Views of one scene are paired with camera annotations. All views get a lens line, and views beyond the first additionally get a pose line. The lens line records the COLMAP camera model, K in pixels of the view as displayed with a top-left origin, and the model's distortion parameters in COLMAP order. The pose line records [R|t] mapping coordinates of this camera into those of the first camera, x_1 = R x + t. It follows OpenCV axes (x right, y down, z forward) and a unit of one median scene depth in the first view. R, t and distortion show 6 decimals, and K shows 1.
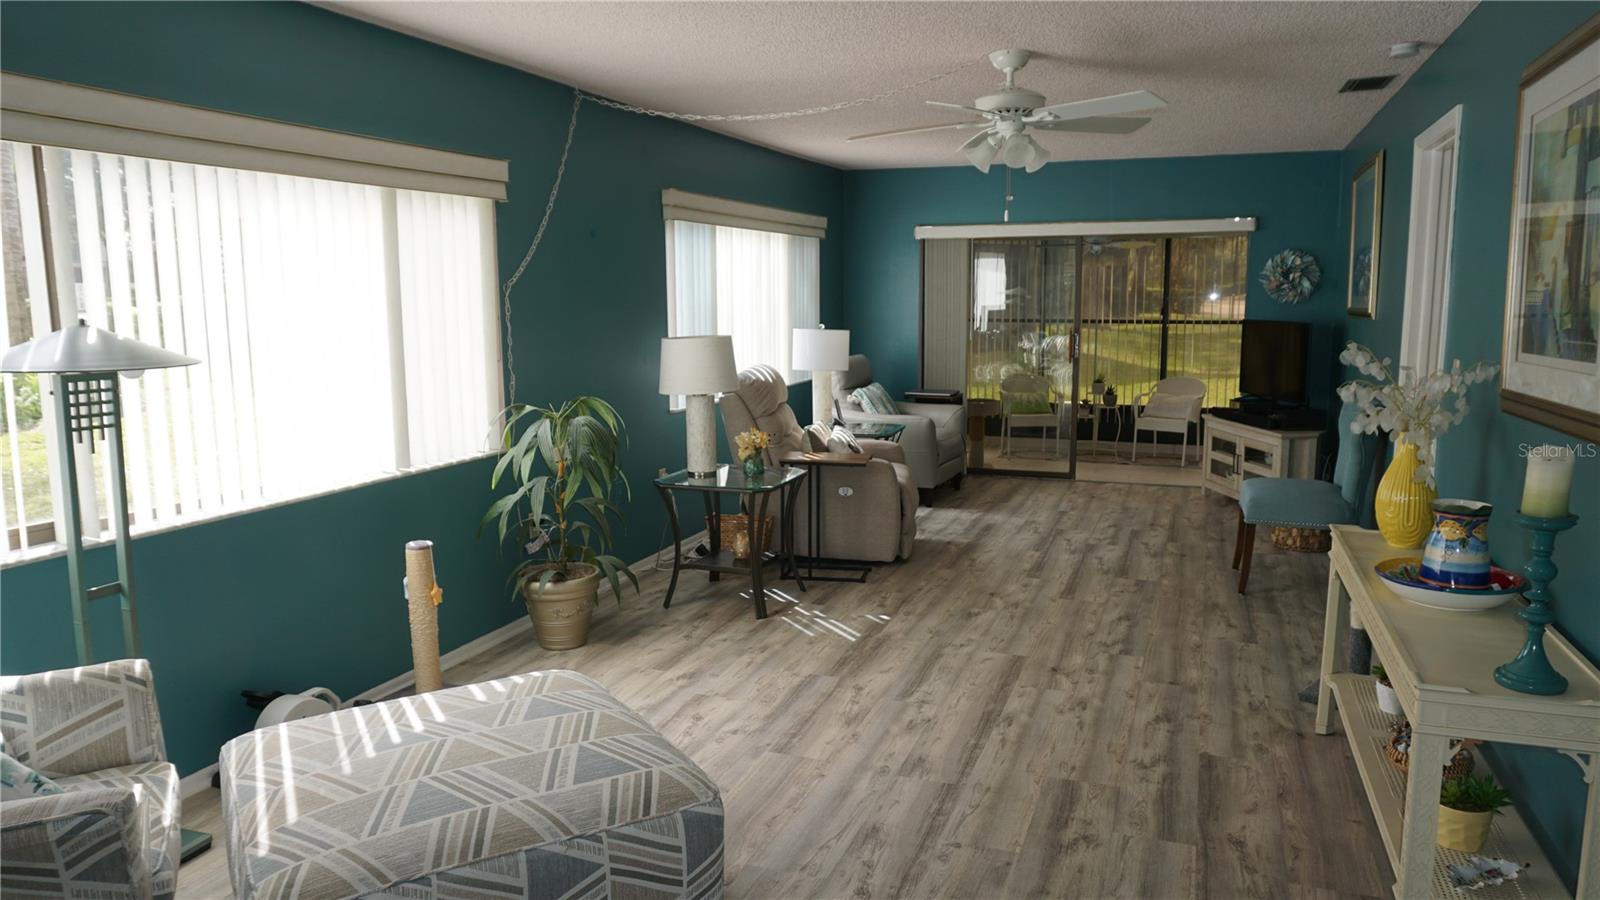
lens RADIAL K [[1064.2, 0, 800.6], [0, 1064.2, 461.2], [0, 0, 1]] dist [-0.051736, 0.030945]
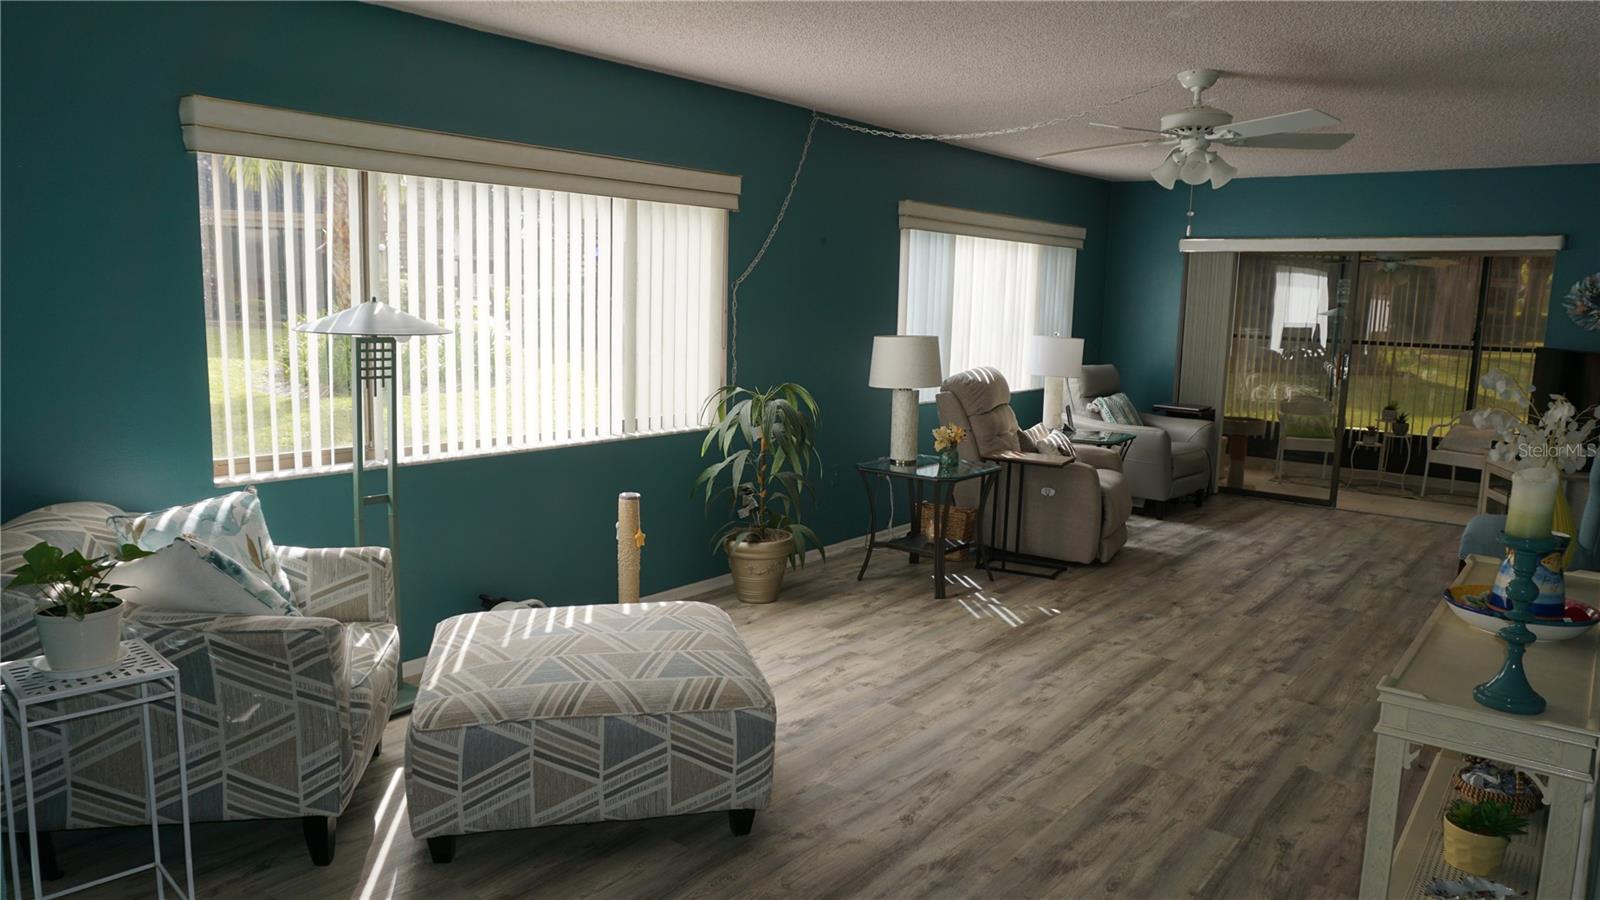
lens RADIAL K [[1064.2, 0, 800.6], [0, 1064.2, 461.2], [0, 0, 1]] dist [-0.051736, 0.030945]
pose [[0.950285, 0.078106, -0.301428, 0.158900], [-0.079635, 0.996798, 0.007233, 0.013385], [0.301028, 0.017130, 0.953462, -0.082238]]
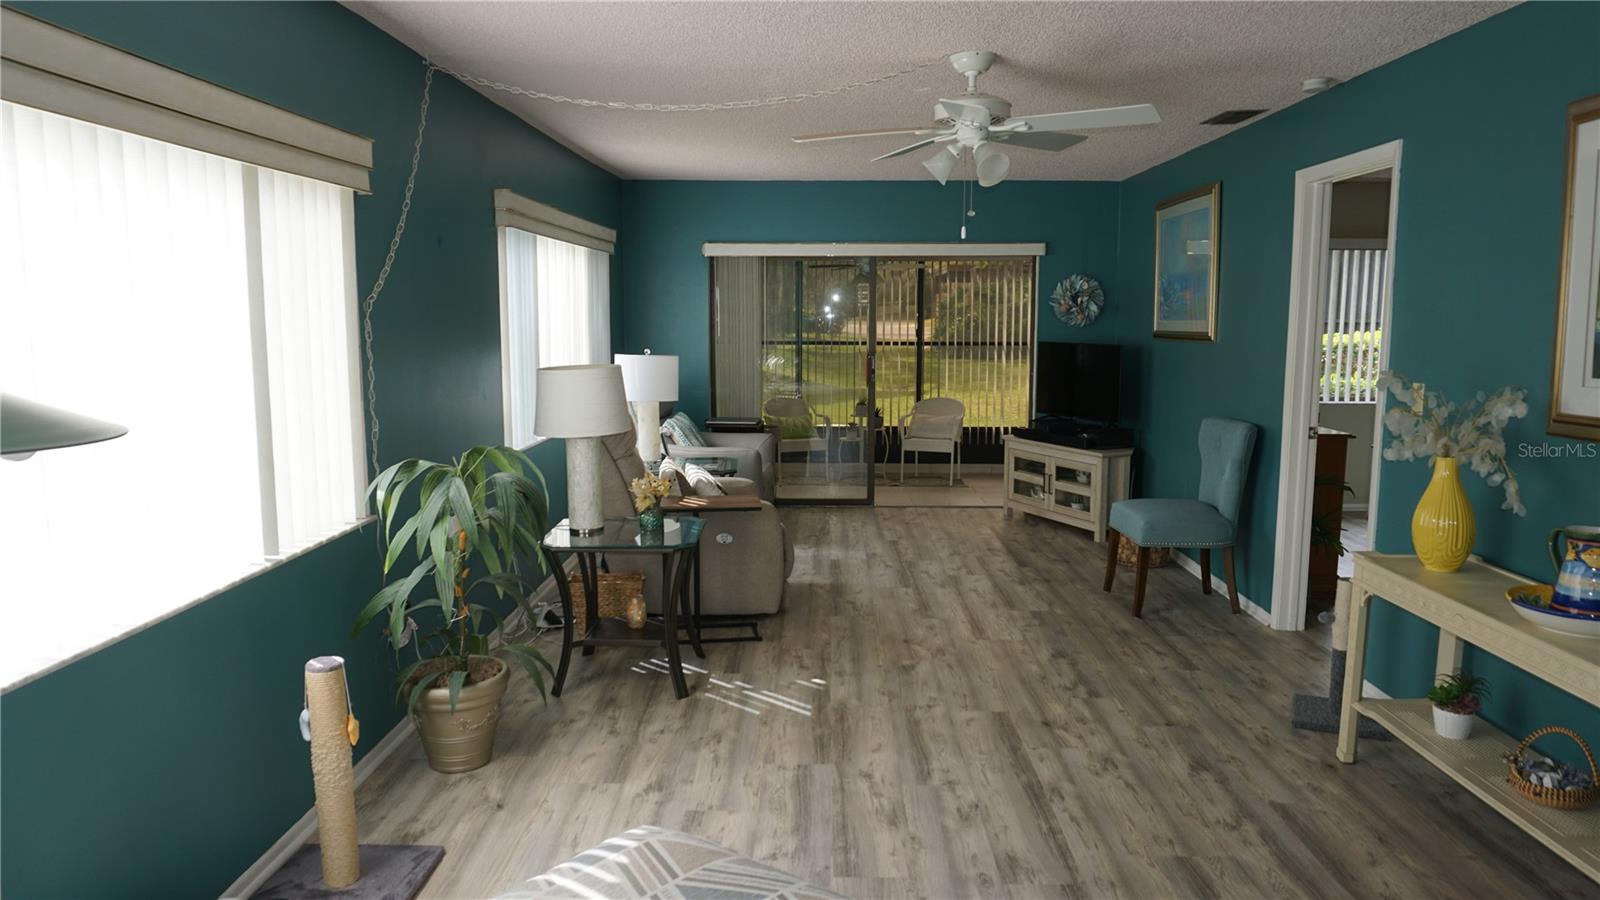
lens RADIAL K [[1064.2, 0, 800.6], [0, 1064.2, 461.2], [0, 0, 1]] dist [-0.051736, 0.030945]
pose [[0.941057, -0.039415, 0.335942, -0.248747], [0.045592, 0.998905, -0.010519, -0.030400], [-0.335160, 0.025215, 0.941824, 0.185550]]
